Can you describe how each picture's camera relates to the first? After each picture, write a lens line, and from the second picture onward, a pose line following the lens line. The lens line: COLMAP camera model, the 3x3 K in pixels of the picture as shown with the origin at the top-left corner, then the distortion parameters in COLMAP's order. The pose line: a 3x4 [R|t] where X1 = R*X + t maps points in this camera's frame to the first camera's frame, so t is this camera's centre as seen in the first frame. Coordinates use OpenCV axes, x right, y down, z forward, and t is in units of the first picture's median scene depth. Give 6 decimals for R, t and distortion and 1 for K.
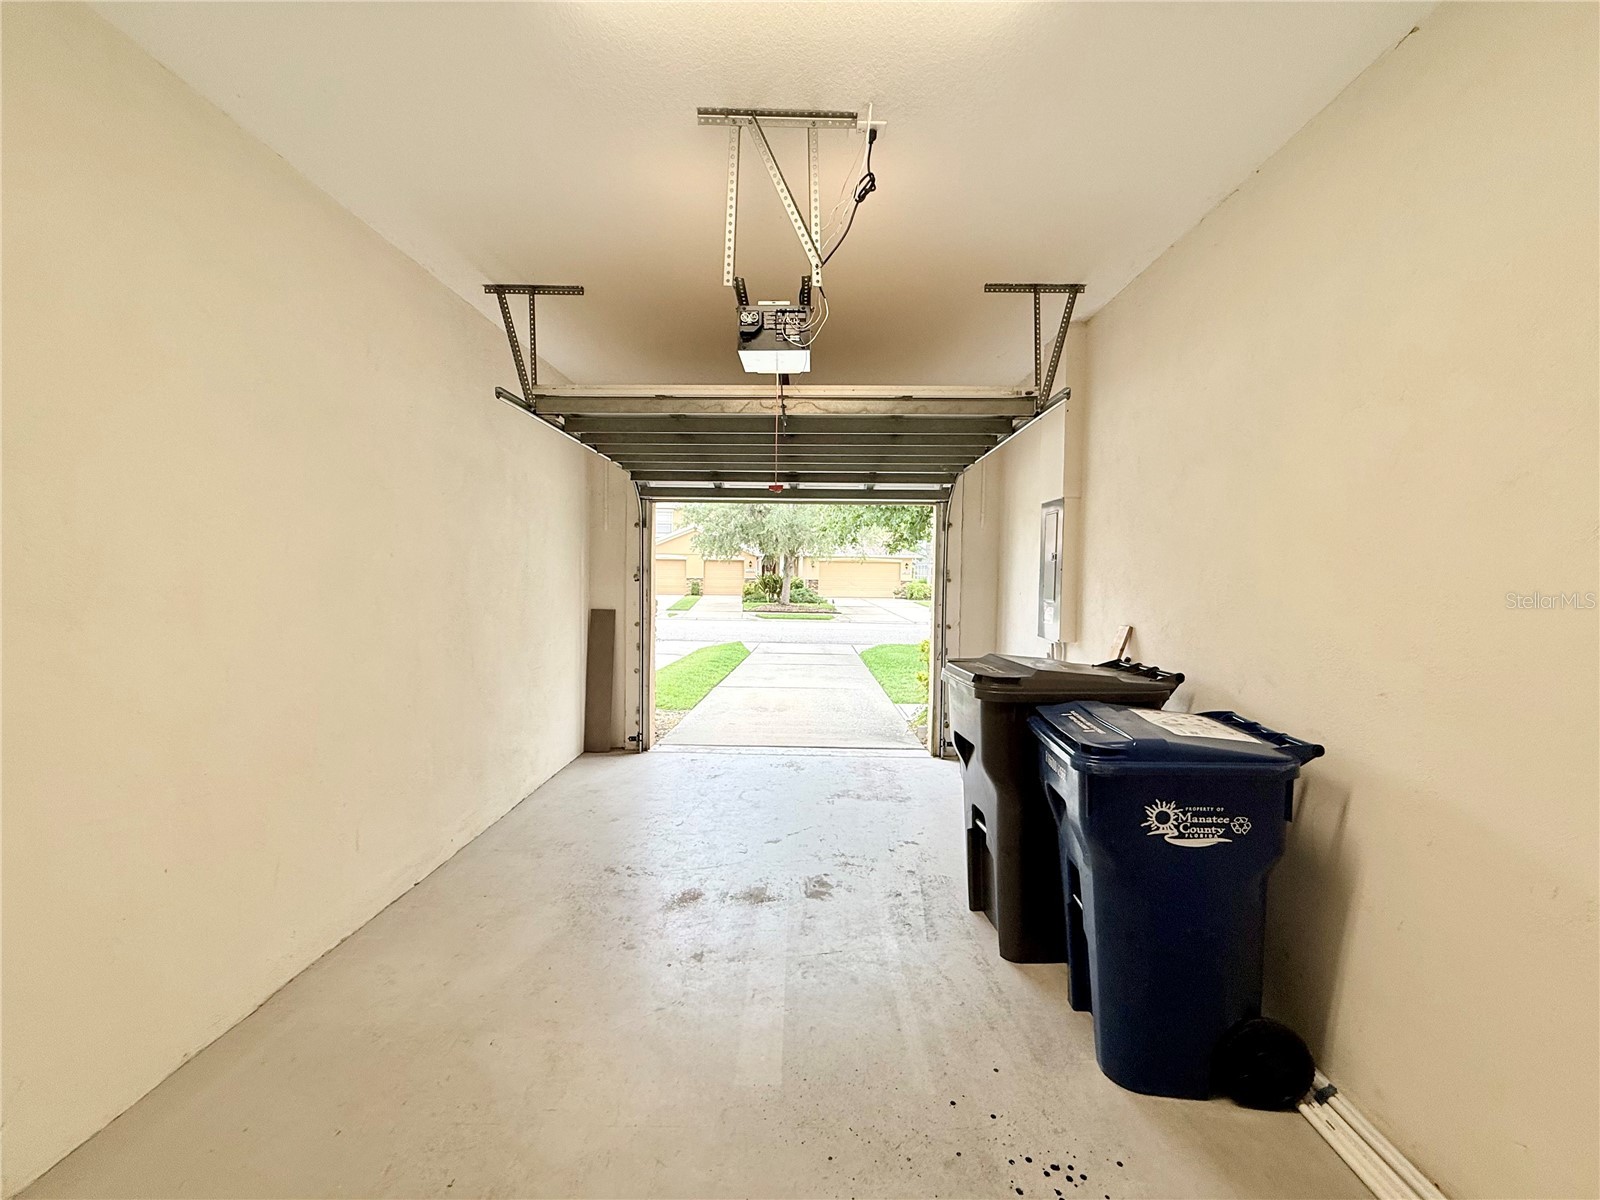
lens RADIAL K [[638.7, 0, 800.0], [0, 638.7, 600.0], [0, 0, 1]] dist [-0.002092, -0.000167]
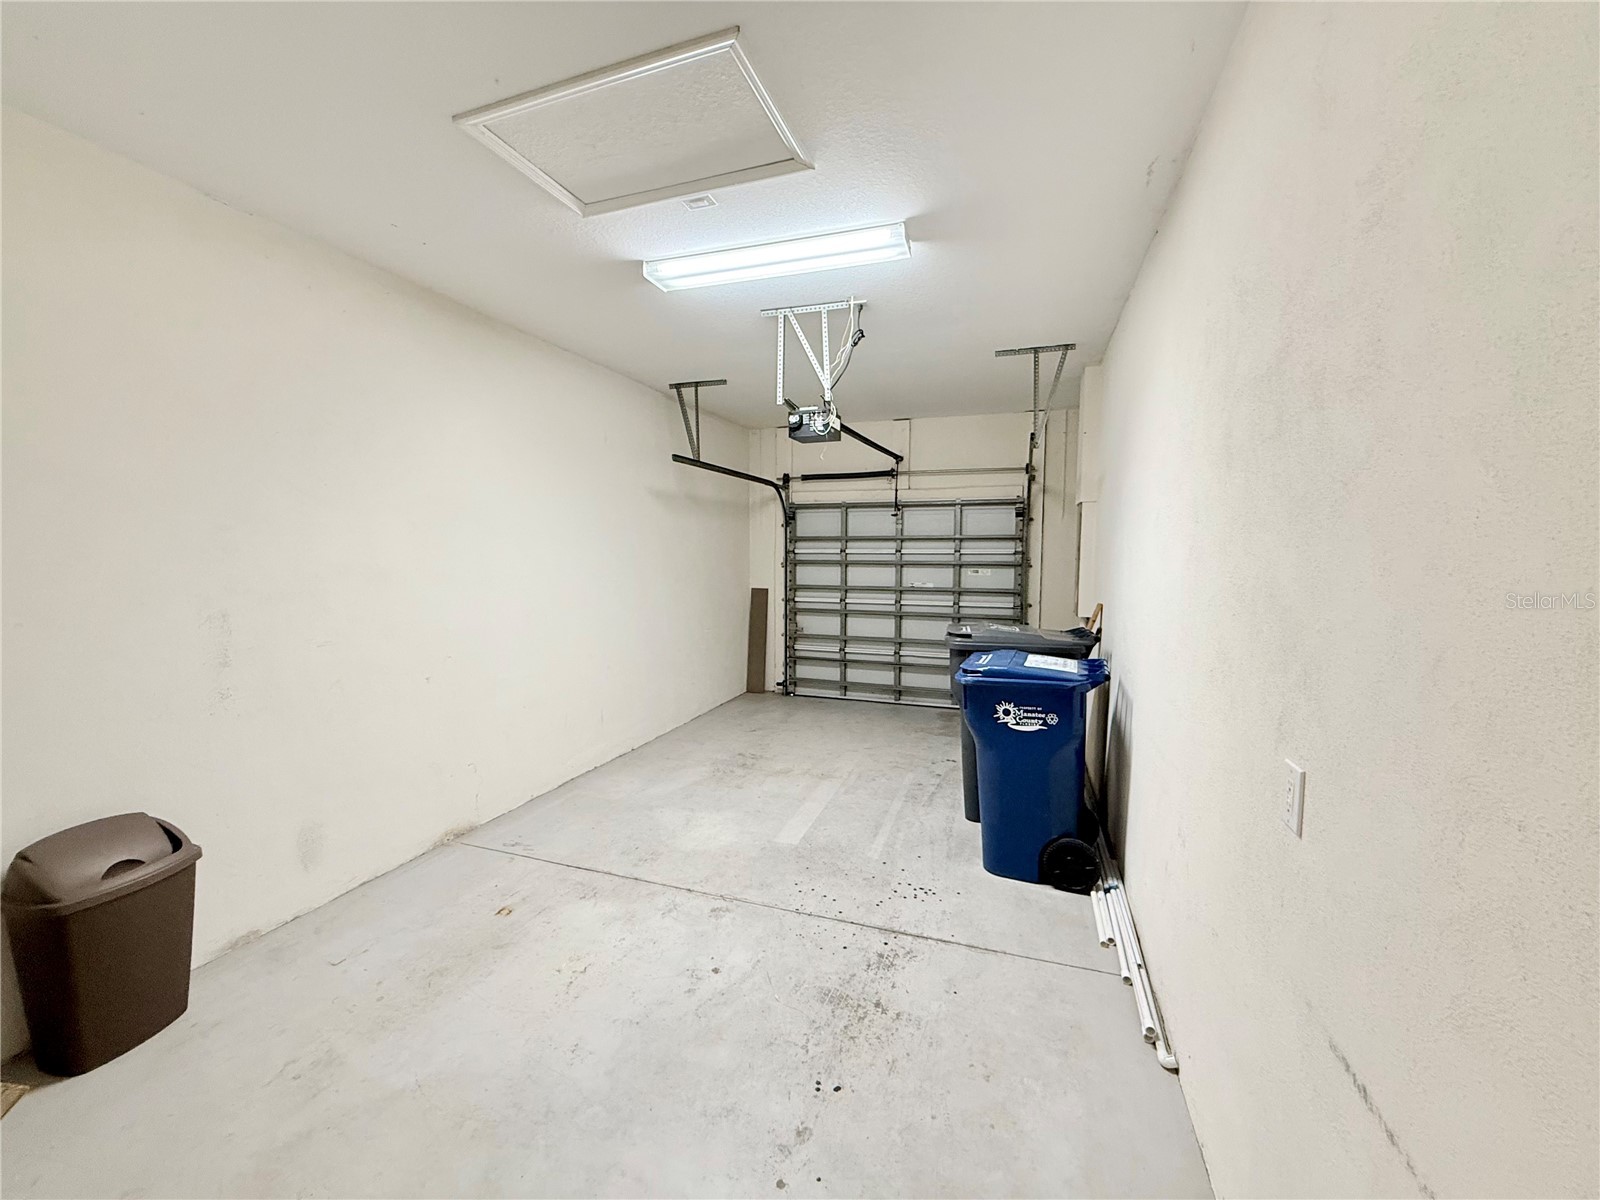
lens RADIAL K [[638.7, 0, 800.0], [0, 638.7, 600.0], [0, 0, 1]] dist [-0.002092, -0.000167]
pose [[0.951254, 0.013091, -0.308131, 0.480153], [-0.003655, 0.999507, 0.031181, -0.007262], [0.308387, -0.028535, 0.950833, -0.658828]]
